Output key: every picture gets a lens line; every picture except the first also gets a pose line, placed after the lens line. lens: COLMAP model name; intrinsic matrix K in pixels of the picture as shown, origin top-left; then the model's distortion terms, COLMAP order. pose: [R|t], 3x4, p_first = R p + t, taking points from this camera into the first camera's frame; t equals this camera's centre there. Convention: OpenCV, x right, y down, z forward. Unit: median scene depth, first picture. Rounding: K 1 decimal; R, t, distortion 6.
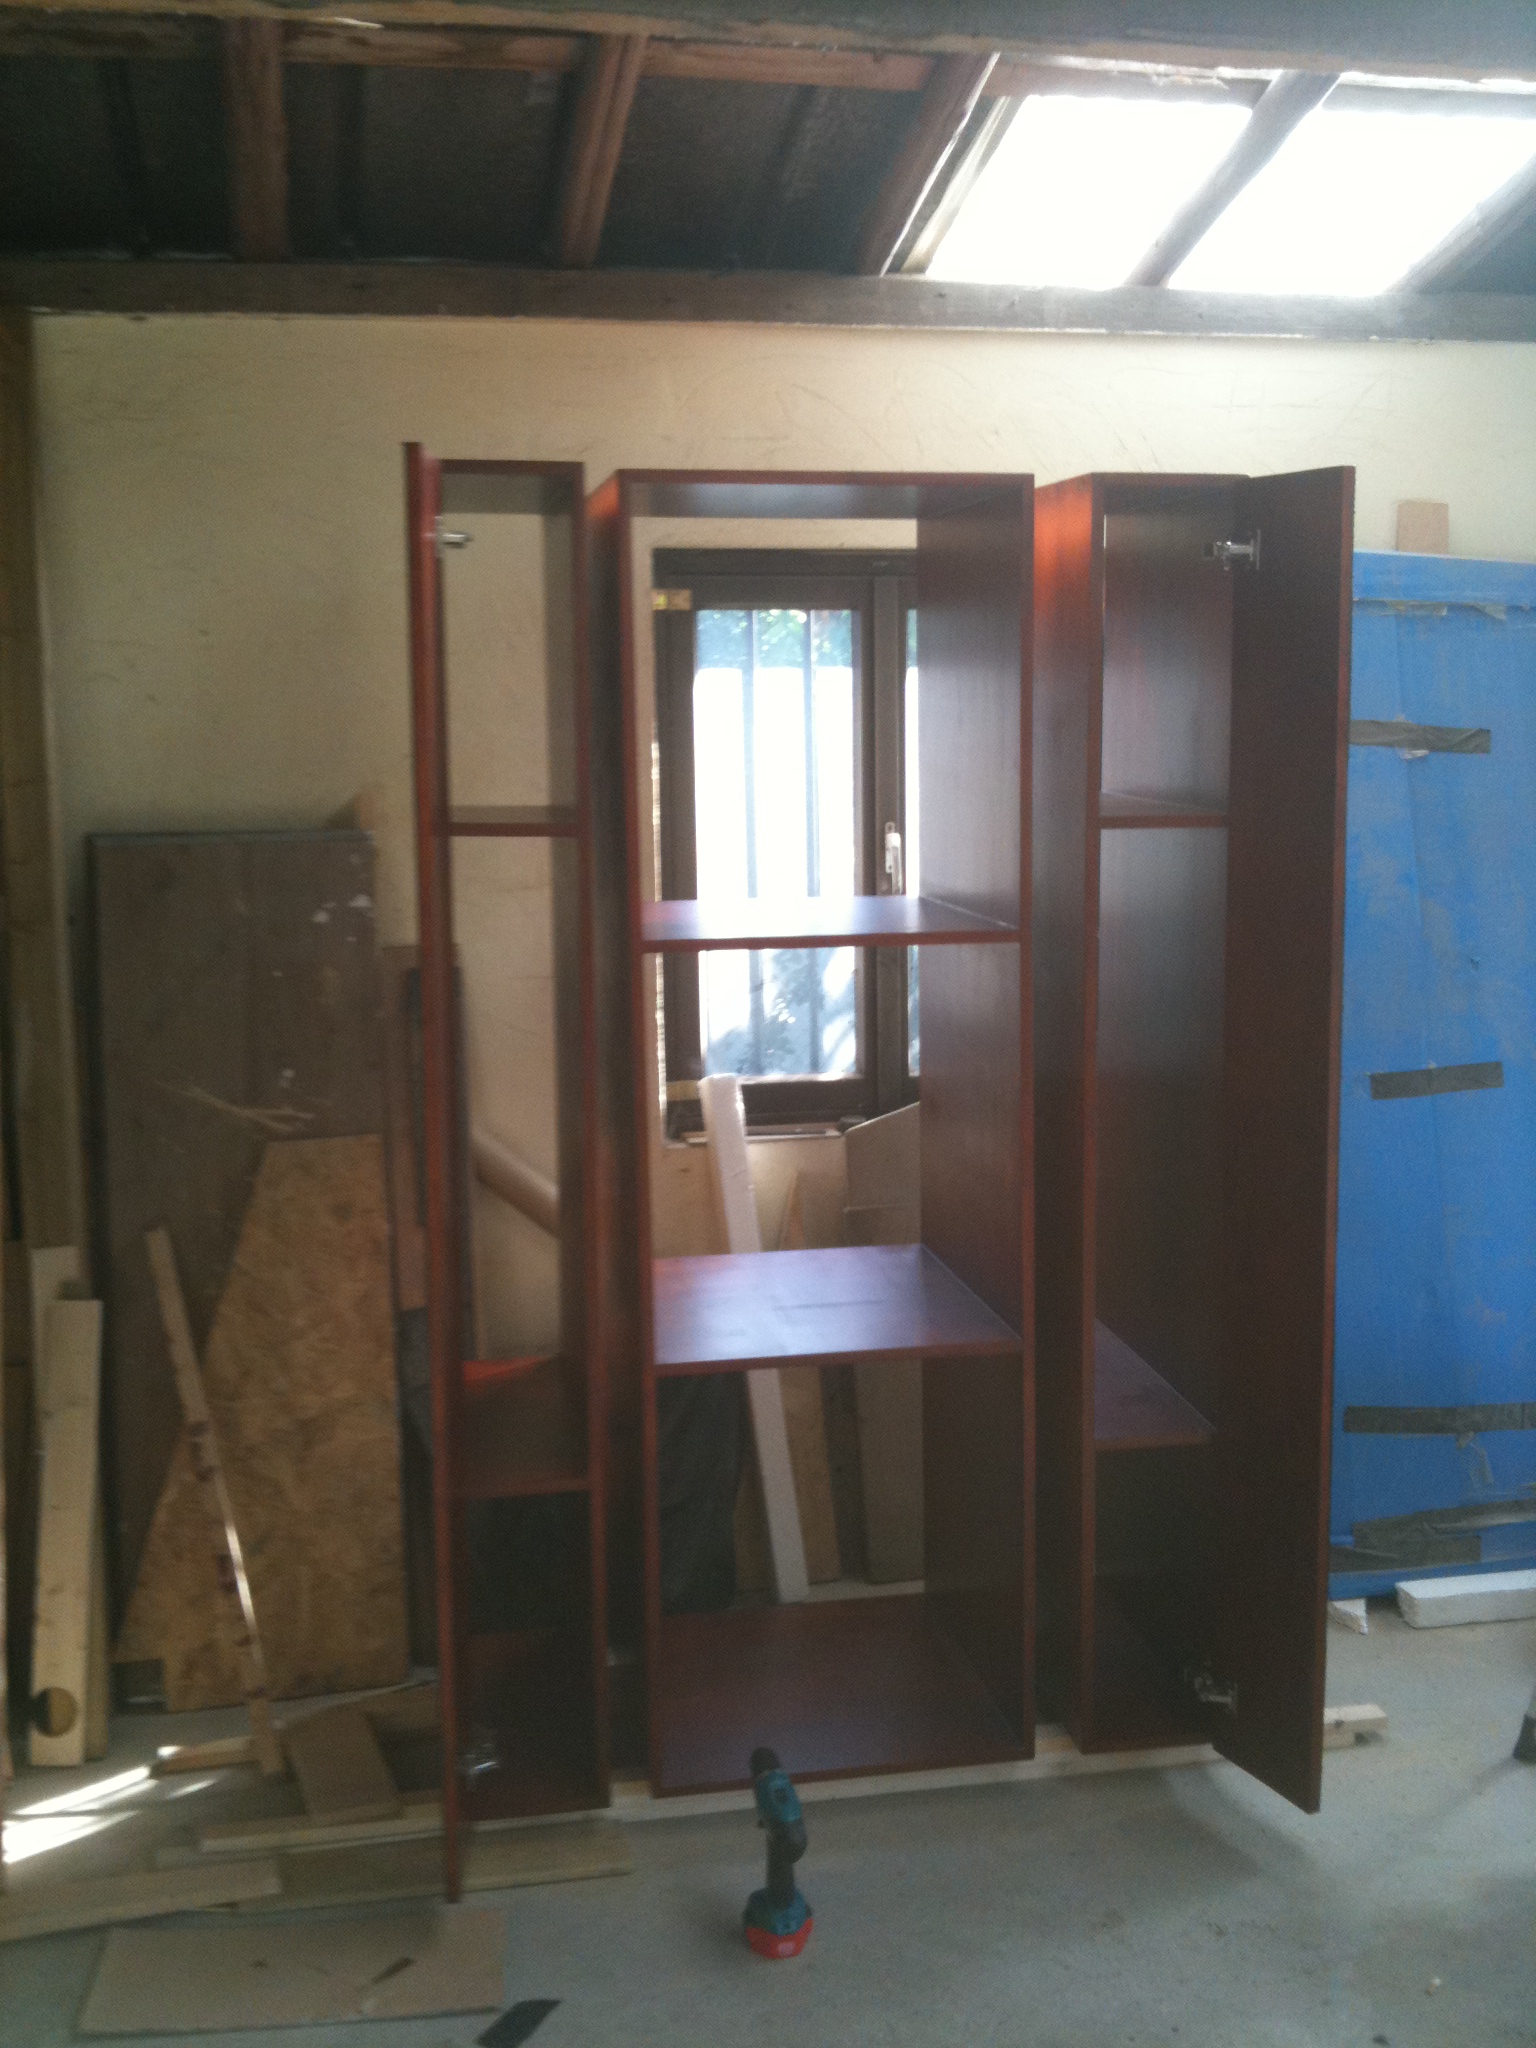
lens RADIAL K [[2061.4, 0, 671.8], [0, 2061.4, 1016.4], [0, 0, 1]] dist [0.082118, -0.301669]
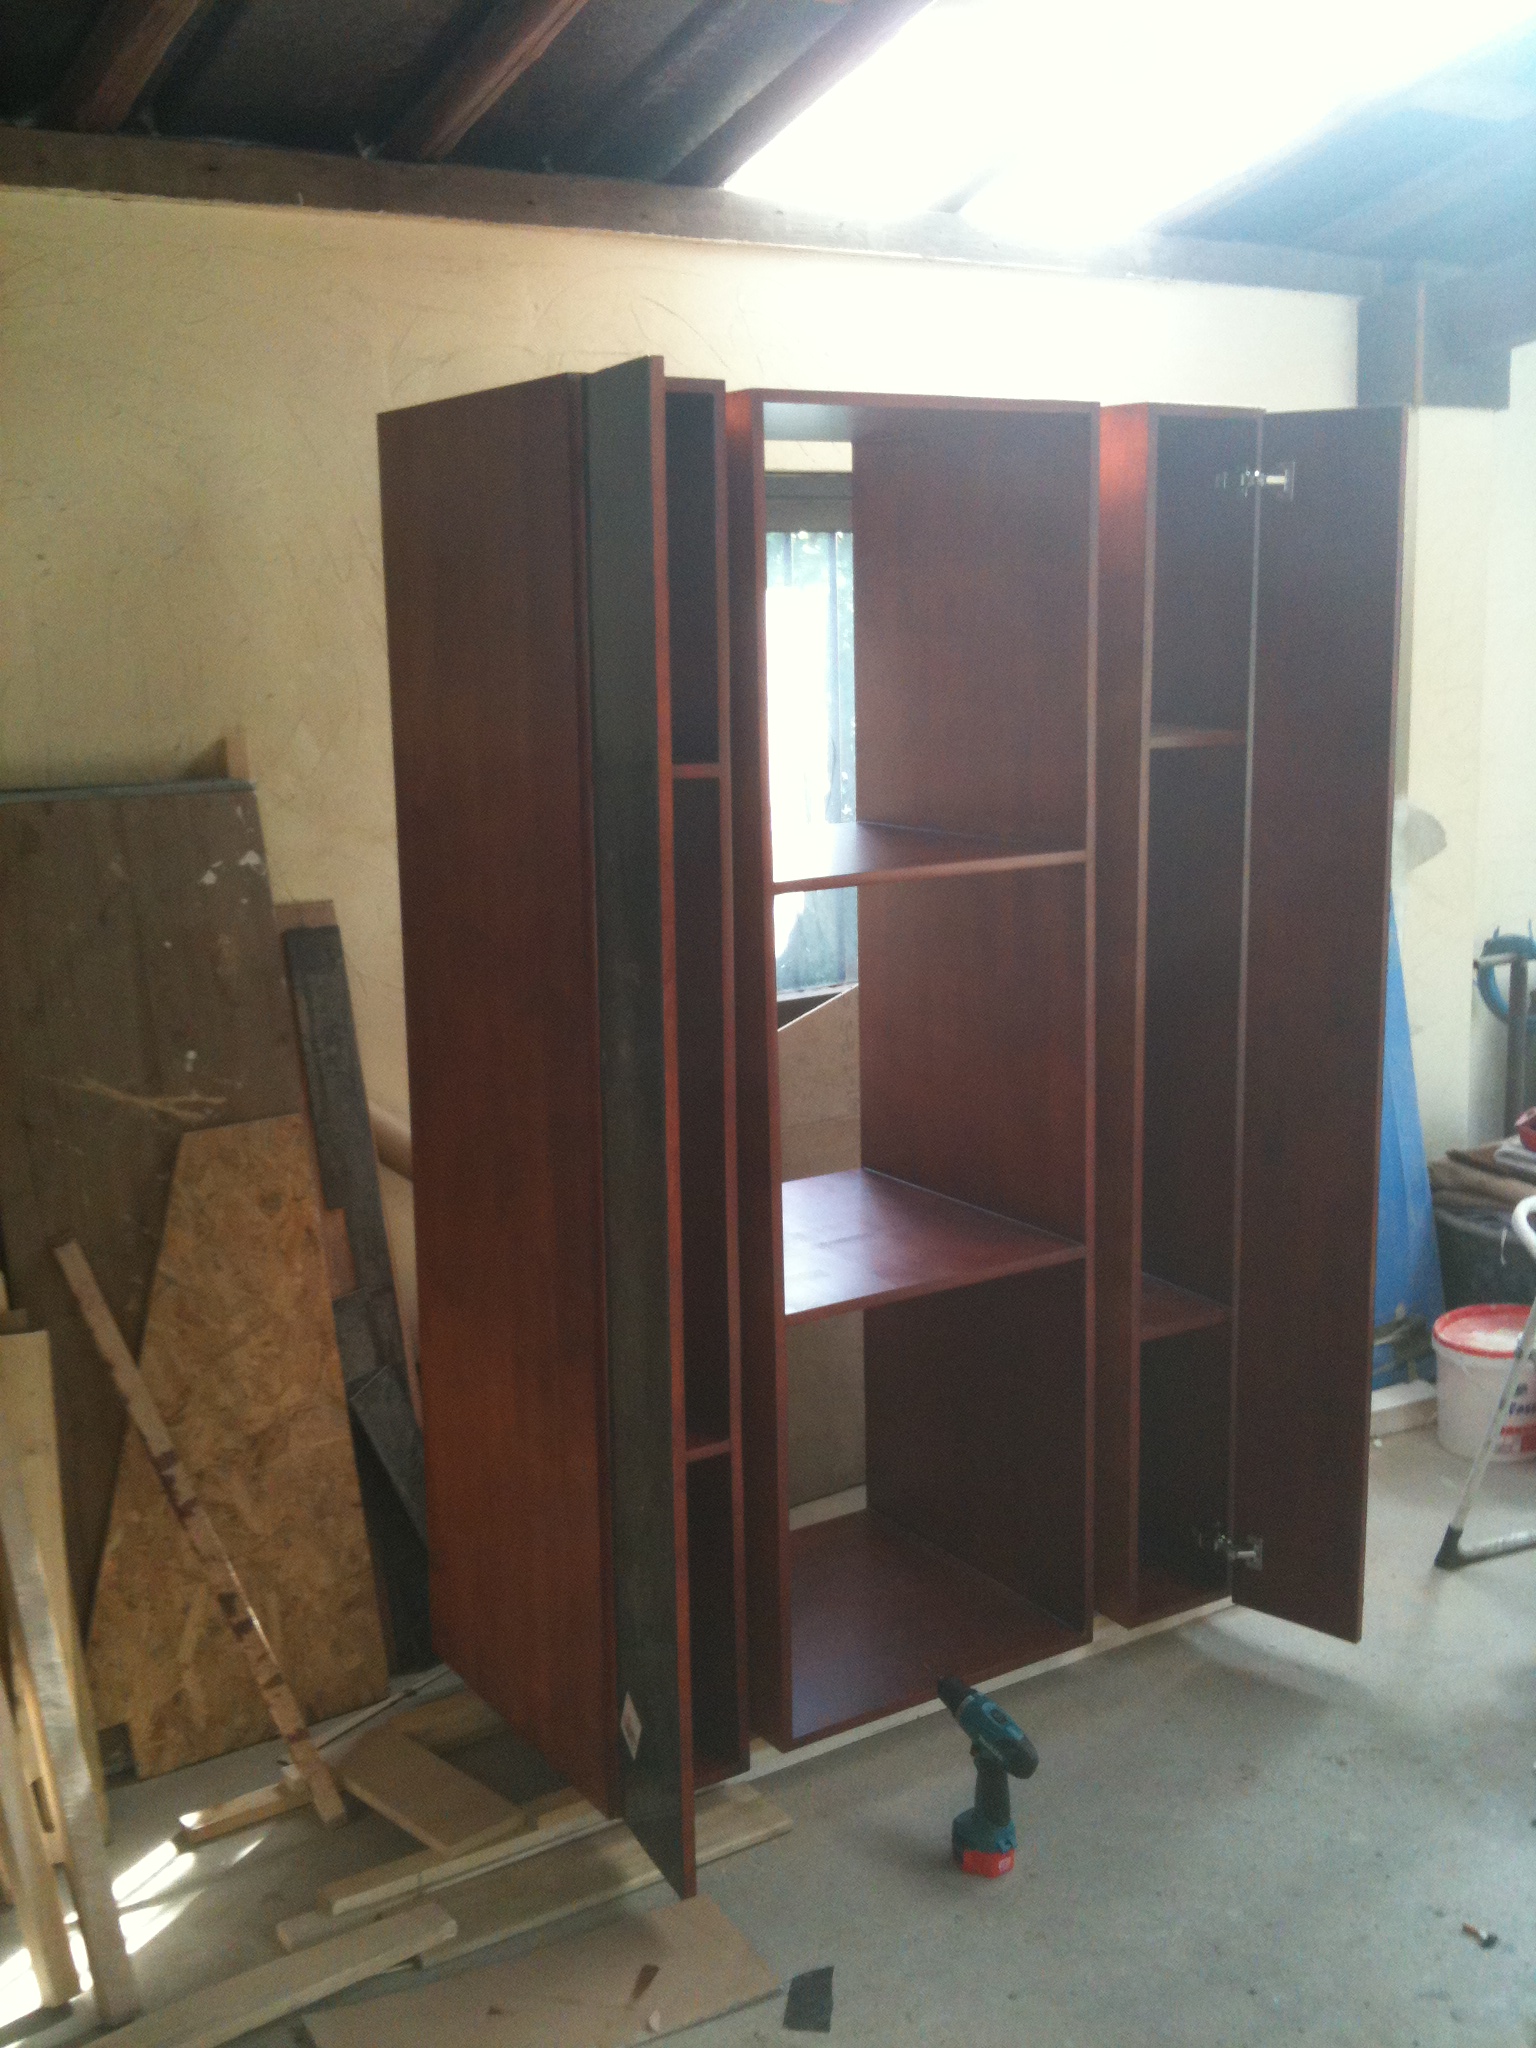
lens RADIAL K [[2084.1, 0, 768.0], [0, 2084.1, 1024.0], [0, 0, 1]] dist [0.092078, -0.315667]
pose [[0.927538, -0.080962, 0.364854, -0.288551], [0.067409, 0.996484, 0.049754, -0.014188], [-0.367599, -0.021554, 0.929734, 0.069622]]
